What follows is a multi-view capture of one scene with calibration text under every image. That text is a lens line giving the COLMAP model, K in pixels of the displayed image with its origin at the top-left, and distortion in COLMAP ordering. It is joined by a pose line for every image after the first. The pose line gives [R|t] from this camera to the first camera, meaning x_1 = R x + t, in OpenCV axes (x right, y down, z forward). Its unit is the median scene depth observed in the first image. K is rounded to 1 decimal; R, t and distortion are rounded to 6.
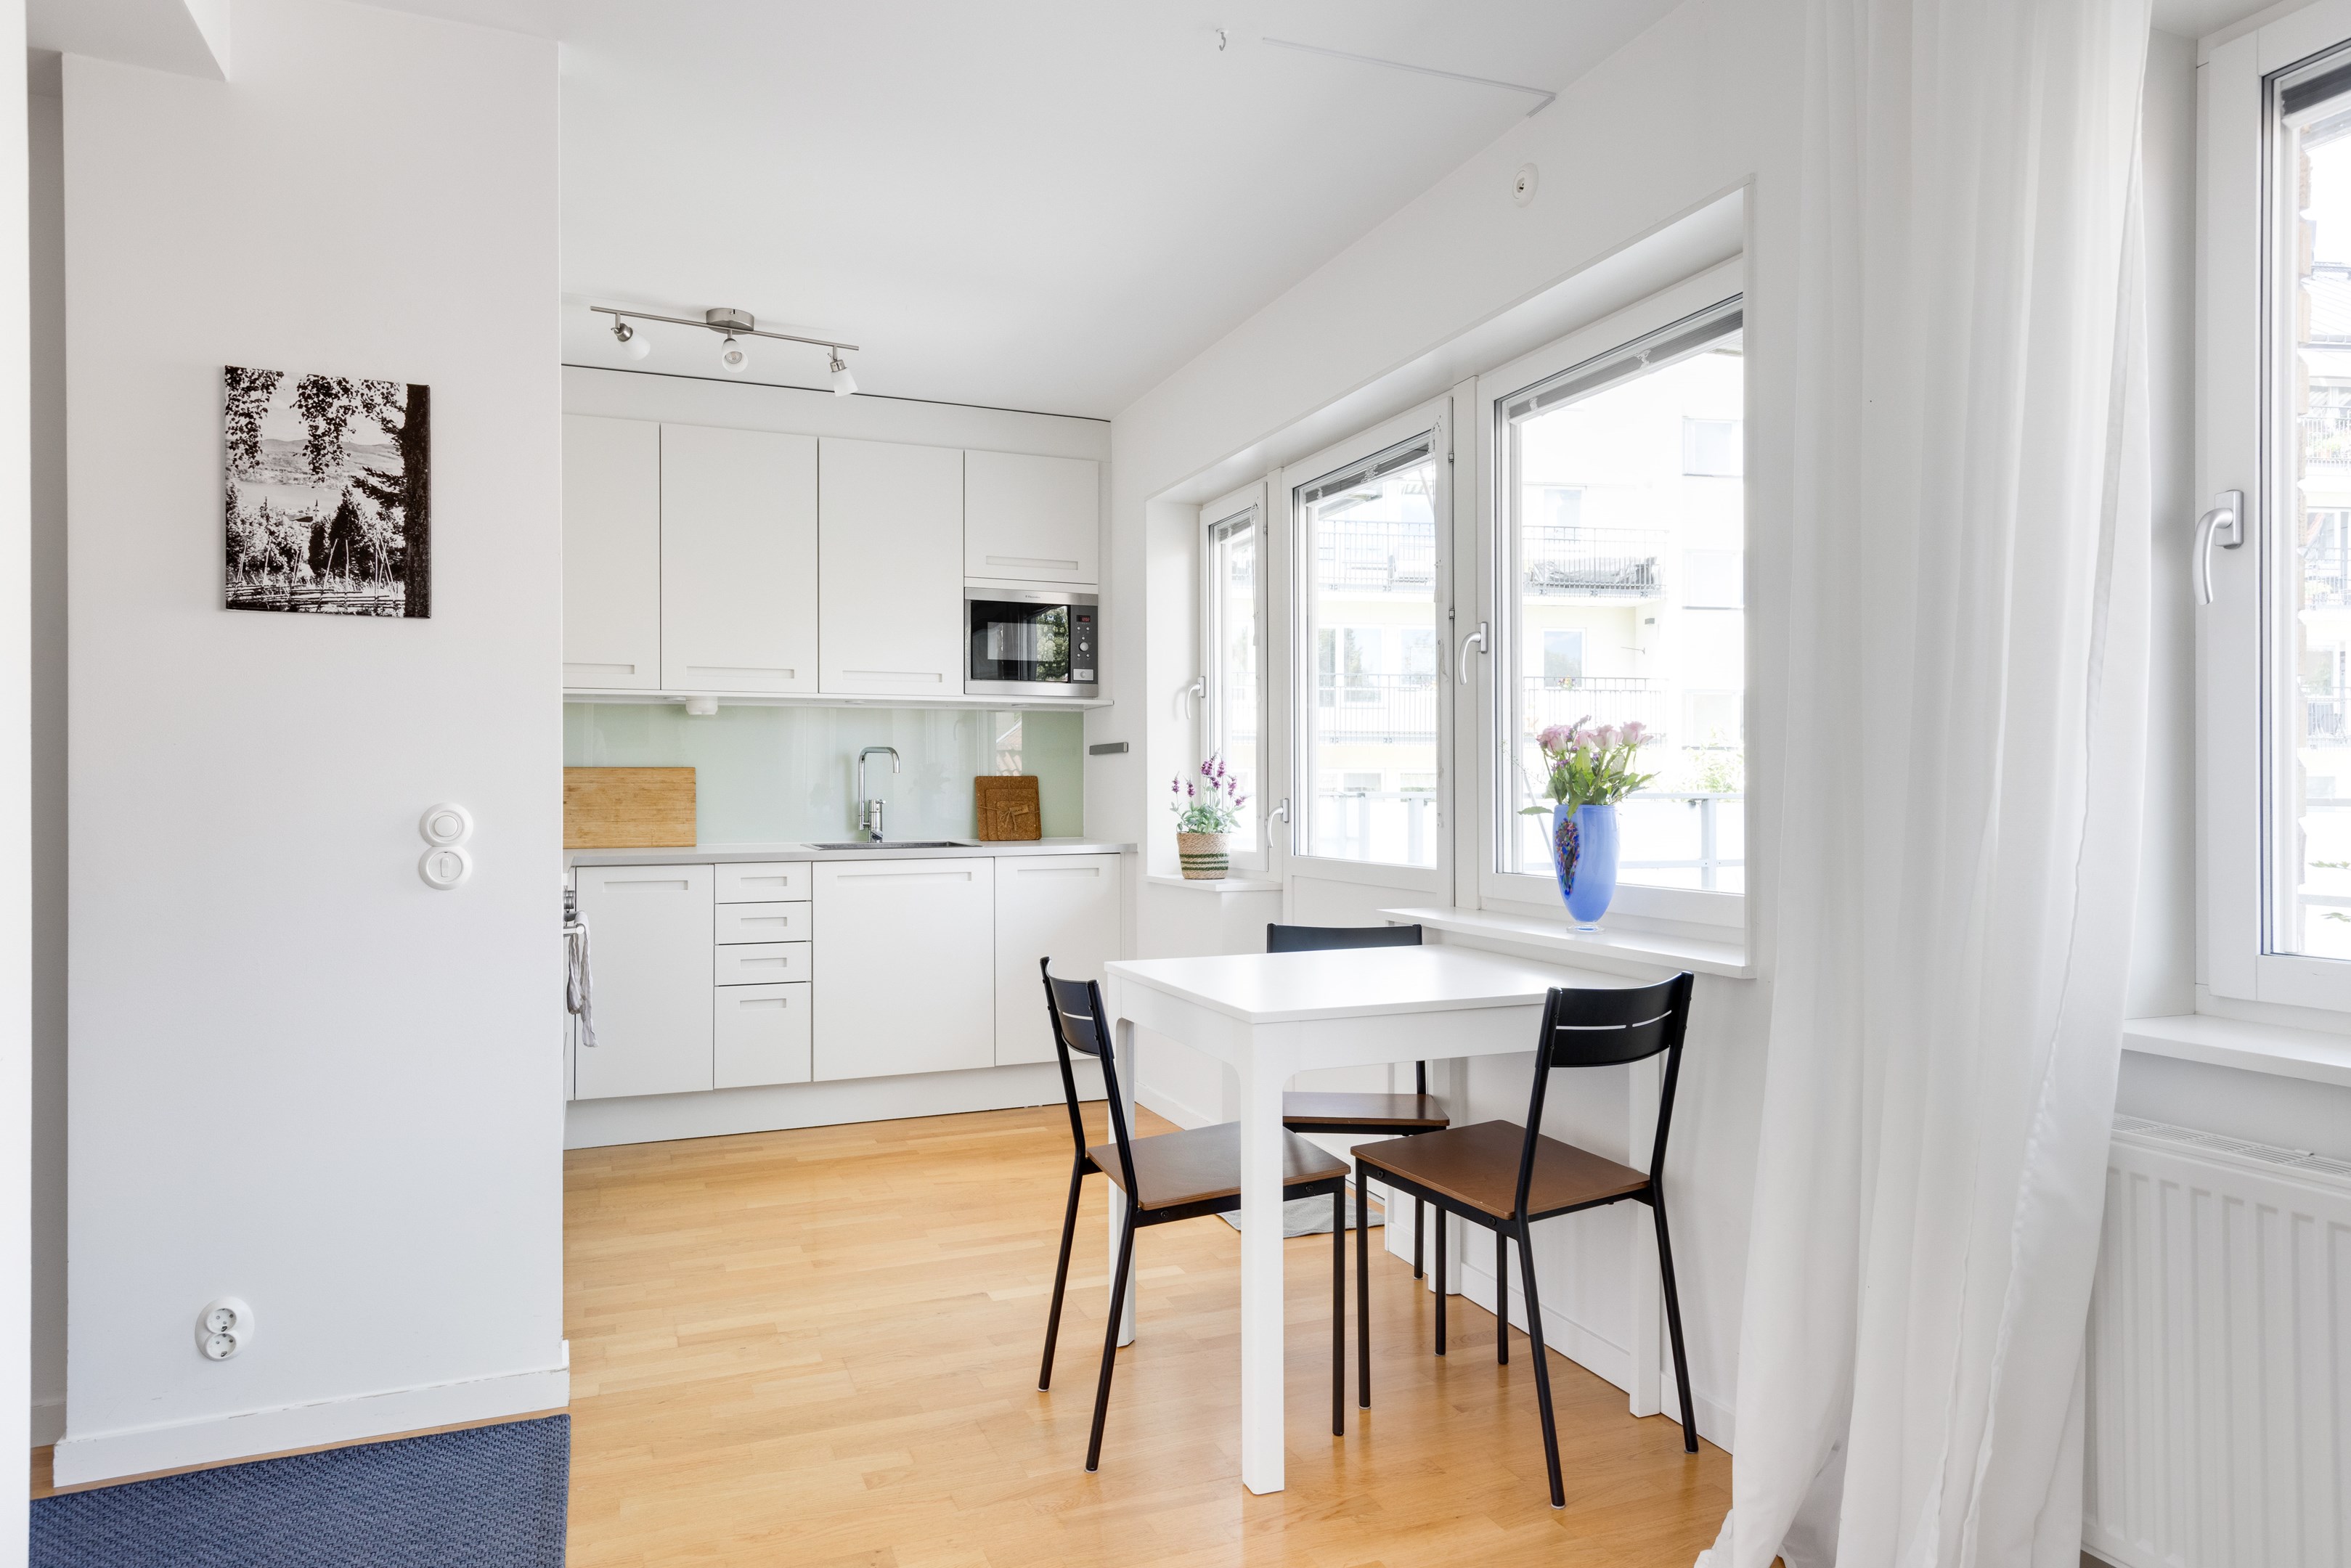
lens RADIAL K [[1742.6, 0, 1143.8], [0, 1742.6, 799.3], [0, 0, 1]] dist [0.013593, 0.001240]
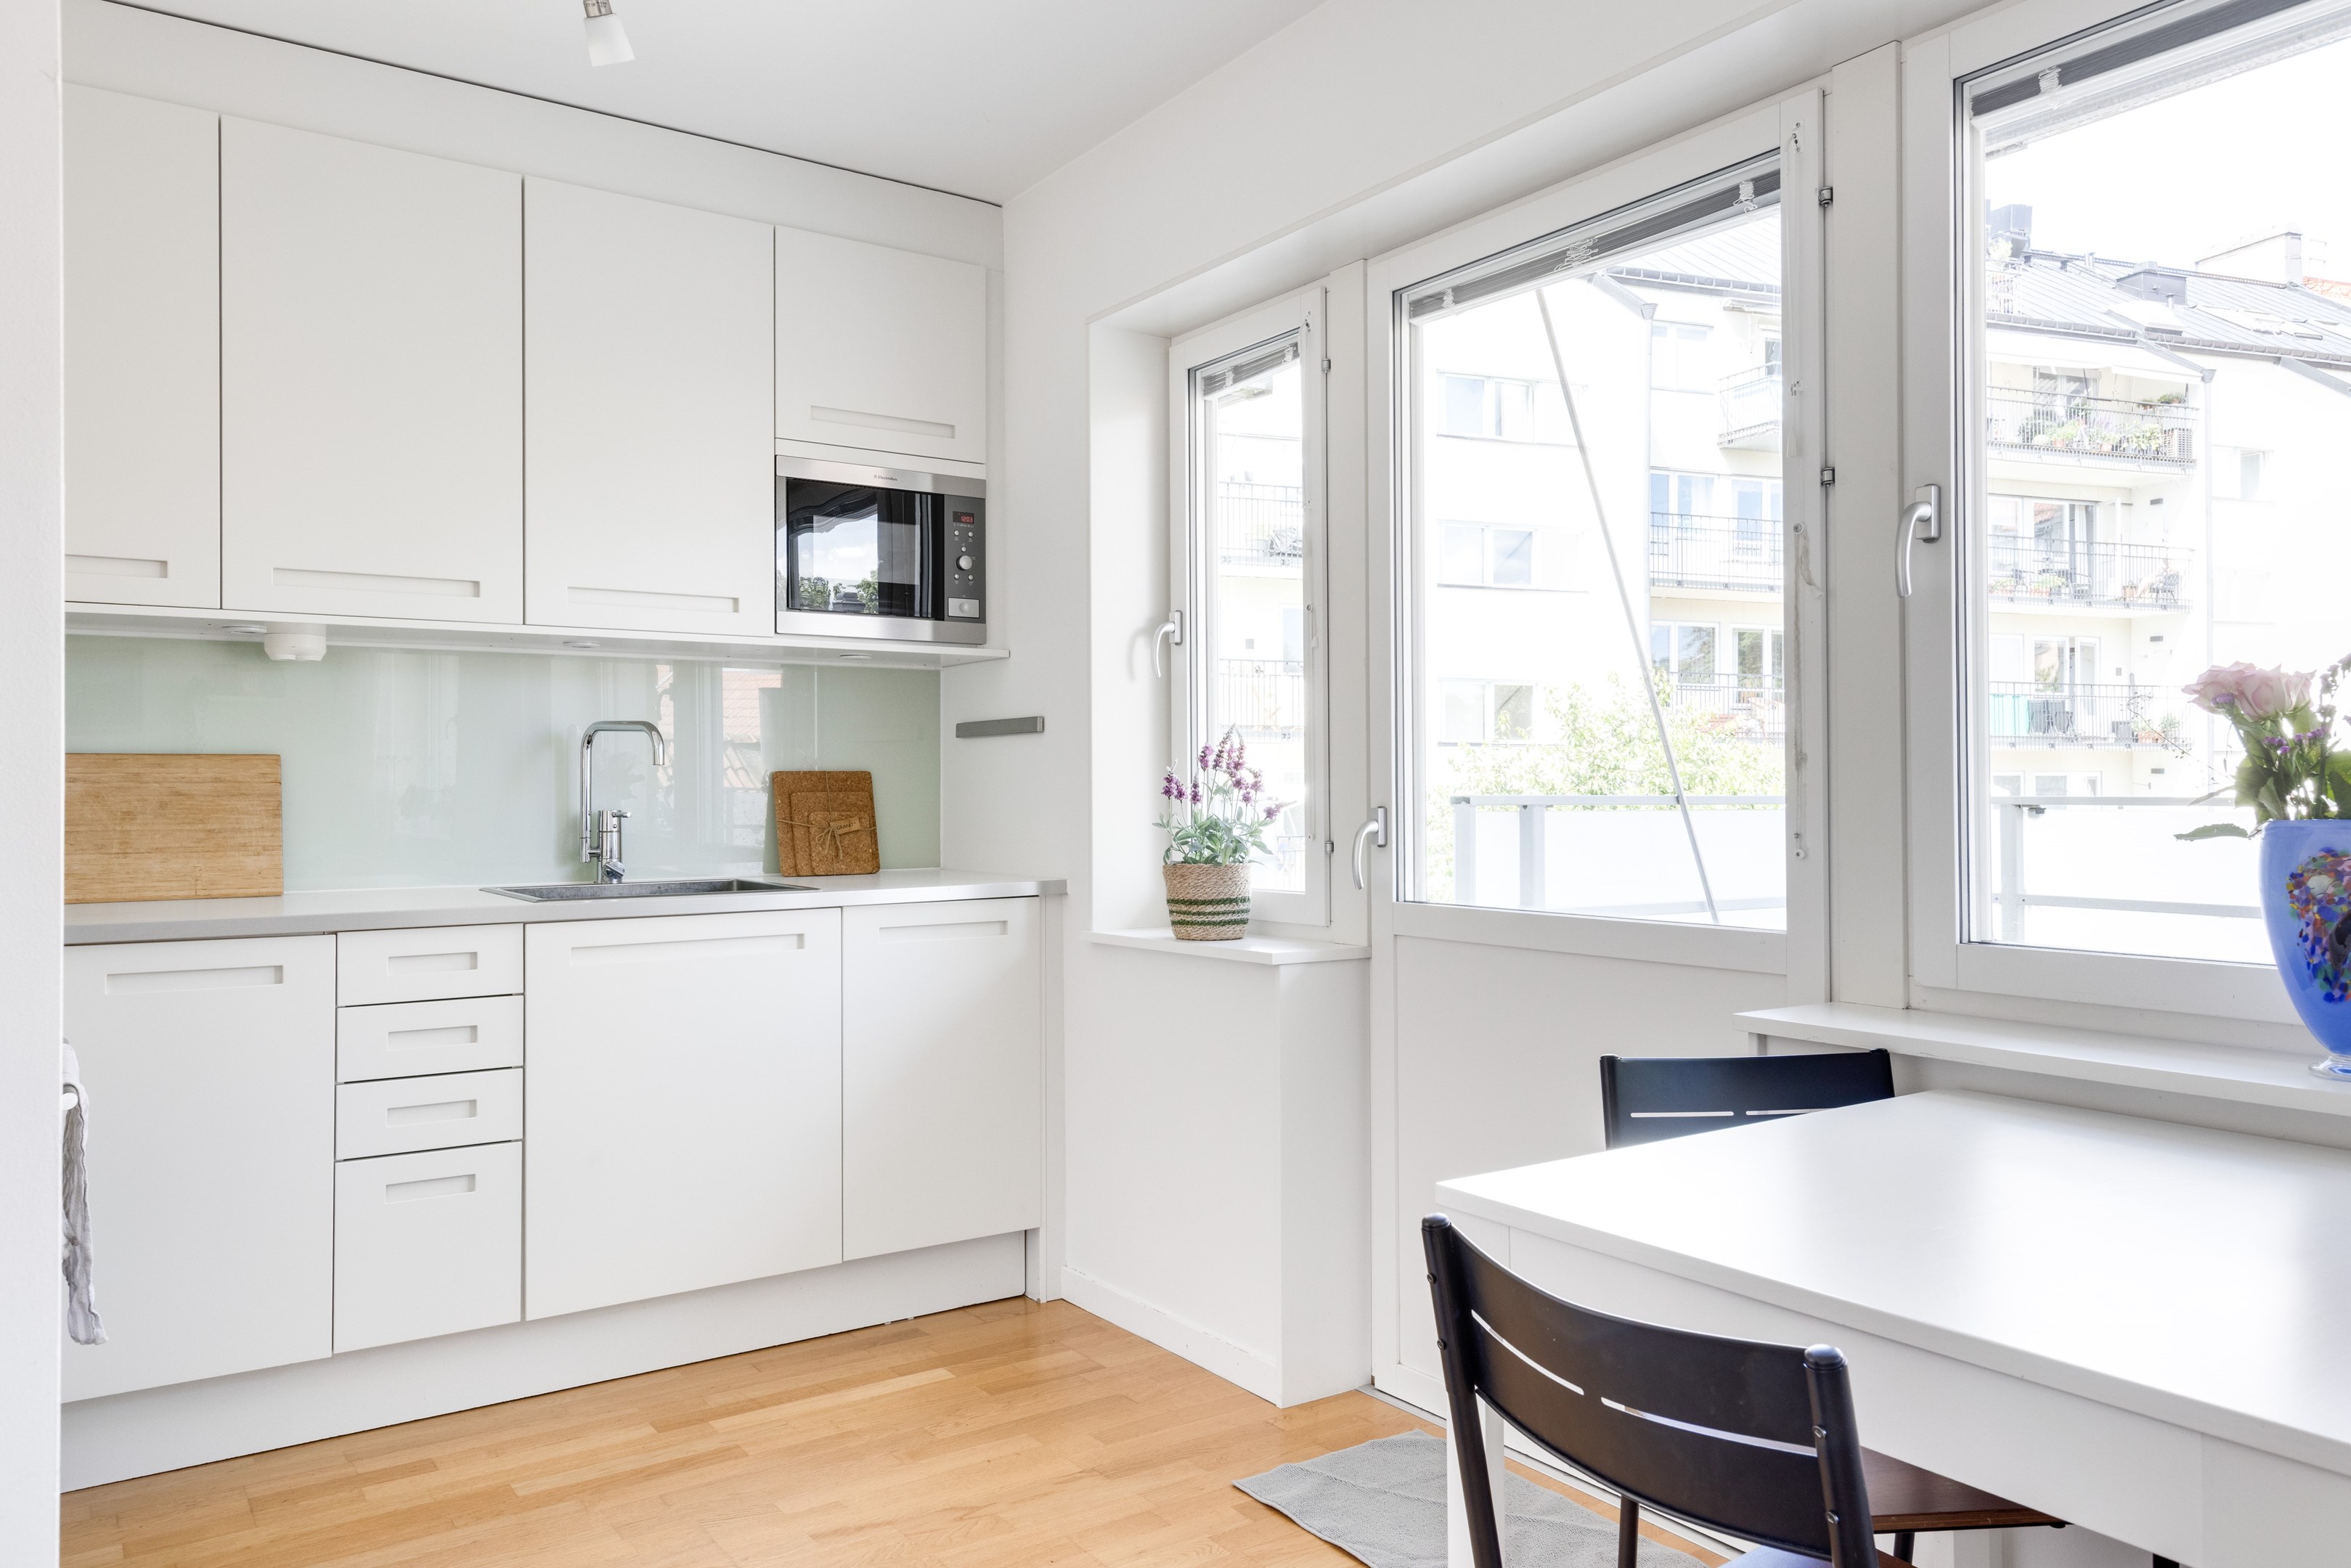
lens RADIAL K [[1752.3, 0, 1130.4], [0, 1752.3, 778.2], [0, 0, 1]] dist [0.019914, -0.000265]
pose [[0.967237, -0.000149, 0.253876, -0.194824], [0.003572, 0.999909, -0.013025, -0.003465], [-0.253851, 0.013505, 0.967149, 0.547370]]
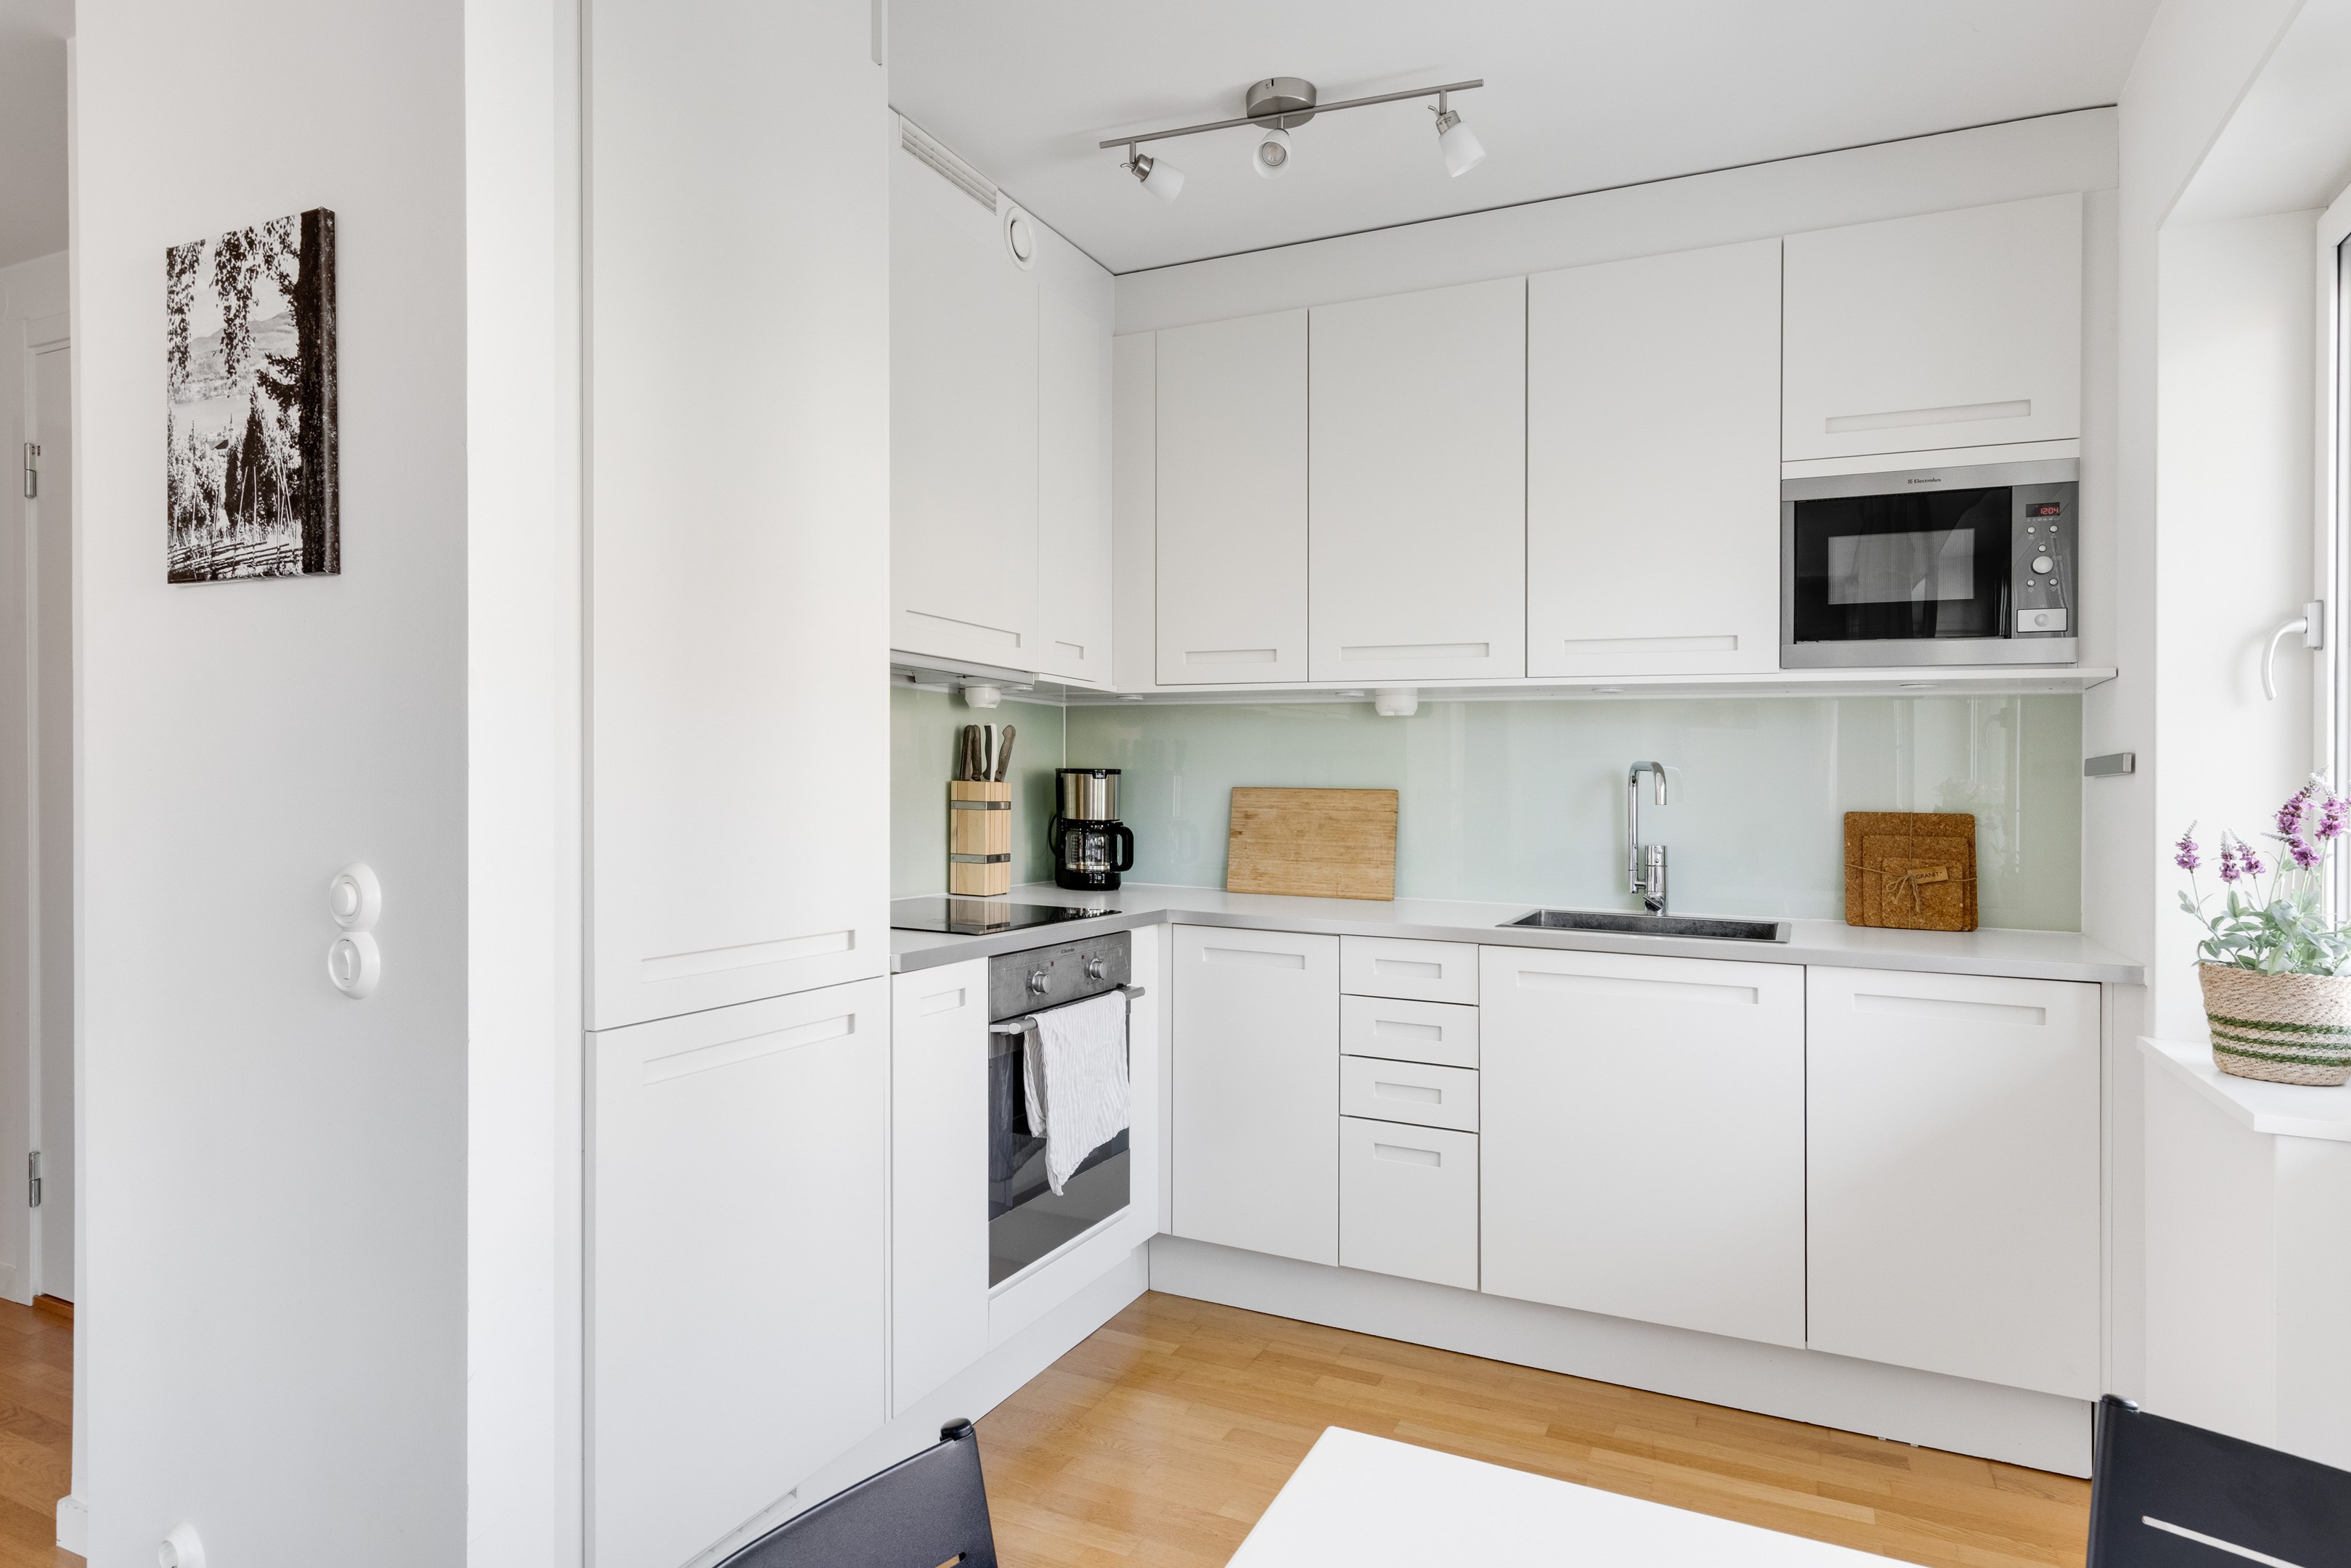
lens RADIAL K [[1441.4, 0, 1054.0], [0, 1441.4, 787.2], [0, 0, 1]] dist [0.001261, 0.002003]
pose [[0.652016, 0.014658, -0.758063, 0.139674], [-0.018183, 0.999828, 0.003694, -0.027085], [0.757987, 0.011375, 0.652171, 0.724773]]
